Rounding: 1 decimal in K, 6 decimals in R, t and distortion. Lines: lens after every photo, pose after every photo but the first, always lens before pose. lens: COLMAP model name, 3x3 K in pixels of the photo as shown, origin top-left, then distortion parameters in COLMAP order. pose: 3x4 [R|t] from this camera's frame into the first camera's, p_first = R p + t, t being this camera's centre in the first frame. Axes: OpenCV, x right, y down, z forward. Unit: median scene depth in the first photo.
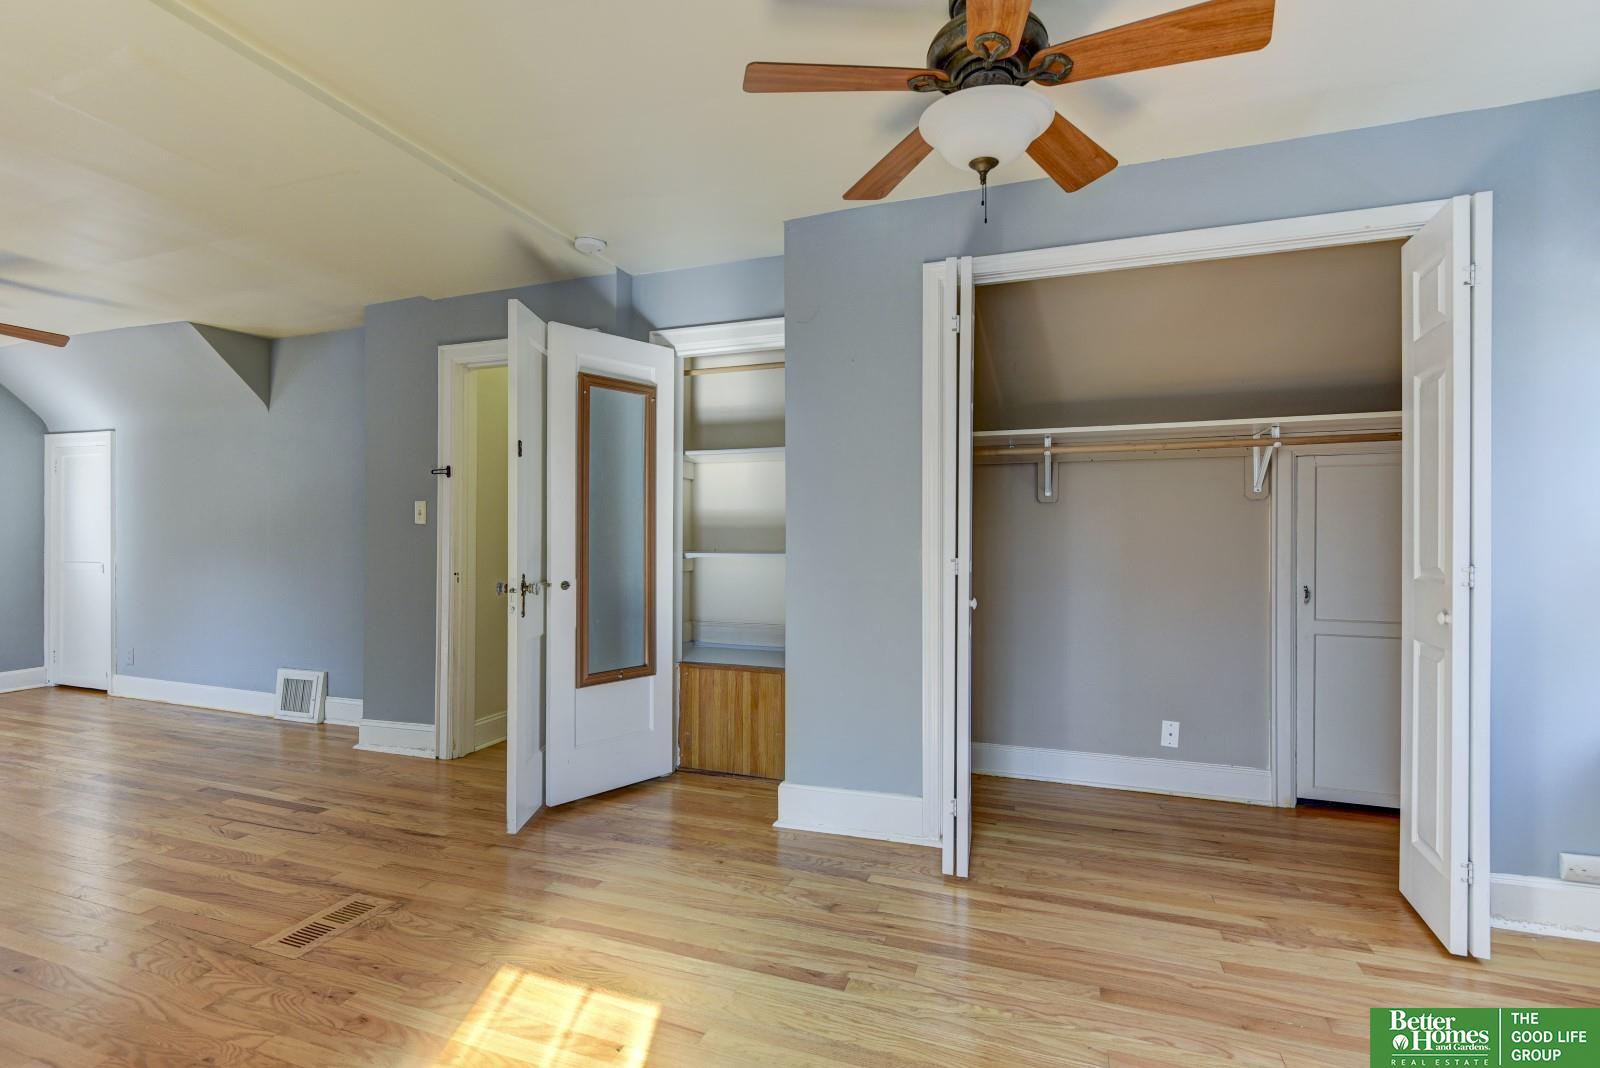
lens RADIAL K [[734.0, 0, 797.0], [0, 734.0, 532.7], [0, 0, 1]] dist [-0.000264, -0.000488]
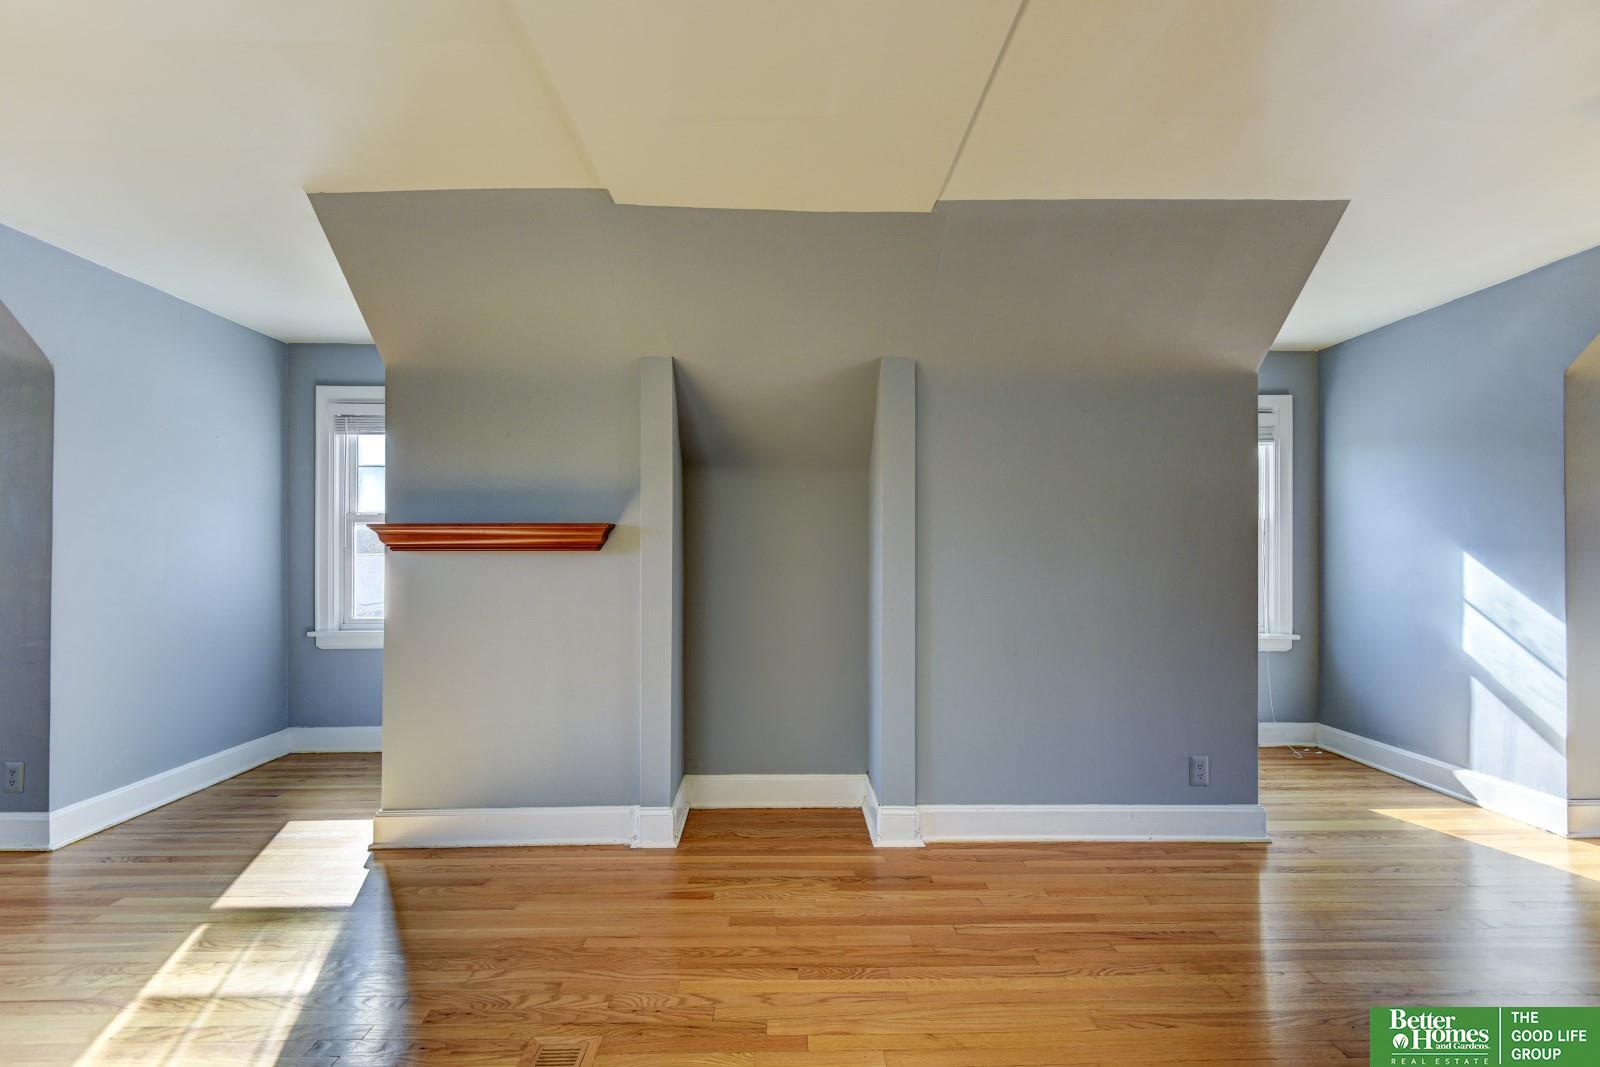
lens RADIAL K [[733.7, 0, 797.6], [0, 733.7, 540.2], [0, 0, 1]] dist [-0.000036, -0.000486]
pose [[-0.937310, -0.006983, -0.348428, -0.742018], [-0.001930, 0.999888, -0.014848, -0.015060], [0.348493, -0.013245, -0.937218, 2.160742]]
